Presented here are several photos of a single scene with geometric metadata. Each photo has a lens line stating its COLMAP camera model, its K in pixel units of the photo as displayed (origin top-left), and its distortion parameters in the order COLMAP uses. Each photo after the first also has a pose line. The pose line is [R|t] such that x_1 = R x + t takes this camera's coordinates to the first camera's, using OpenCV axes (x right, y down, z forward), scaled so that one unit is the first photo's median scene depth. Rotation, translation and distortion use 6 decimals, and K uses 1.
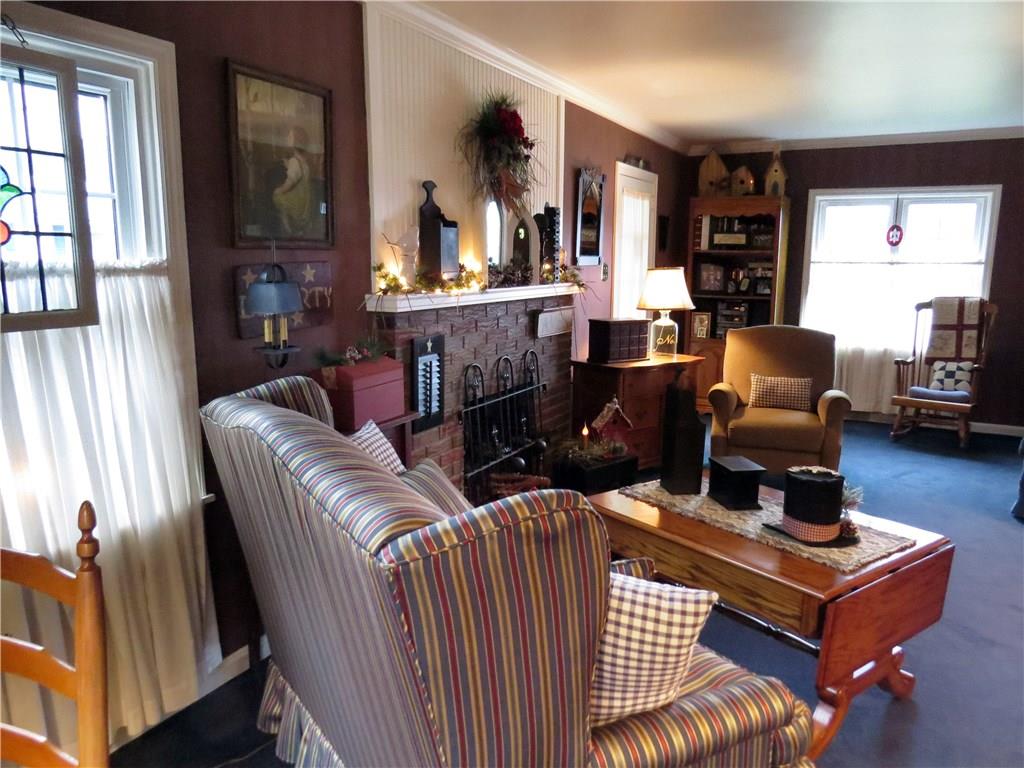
lens RADIAL K [[733.9, 0, 507.3], [0, 733.9, 382.5], [0, 0, 1]] dist [-0.004841, 0.000315]
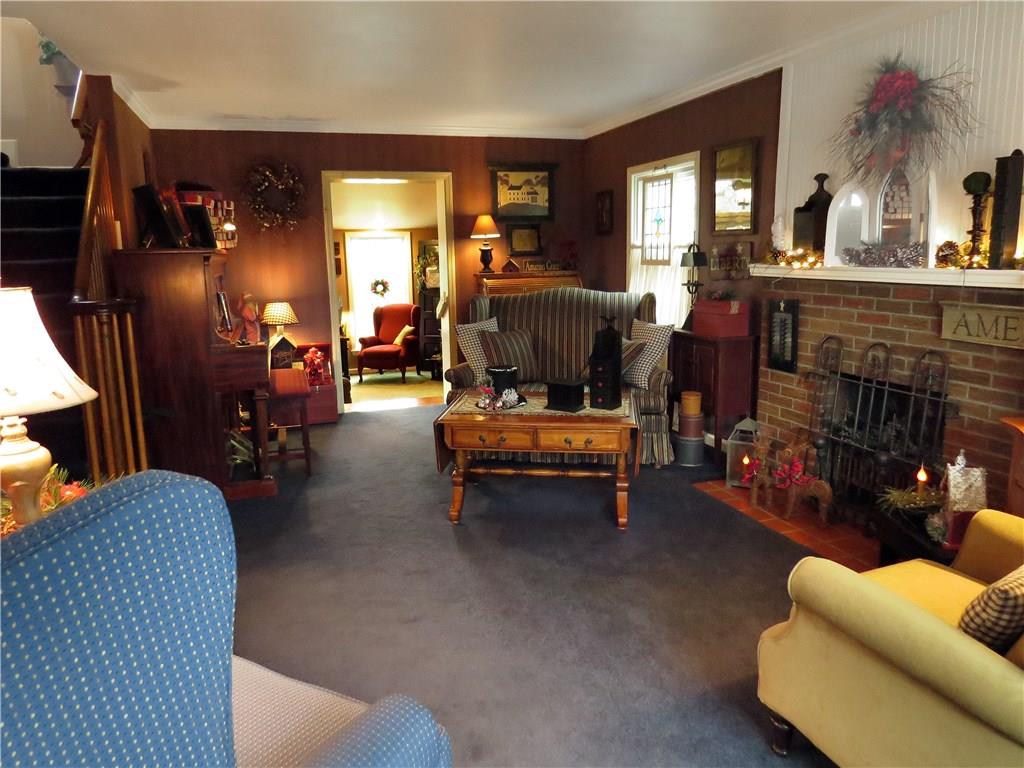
lens RADIAL K [[733.9, 0, 507.3], [0, 733.9, 382.5], [0, 0, 1]] dist [-0.004841, 0.000315]
pose [[-0.698748, 0.140335, -0.701468, 1.170145], [-0.099863, 0.951833, 0.289899, -0.249511], [0.708363, 0.272617, -0.651077, 1.539926]]
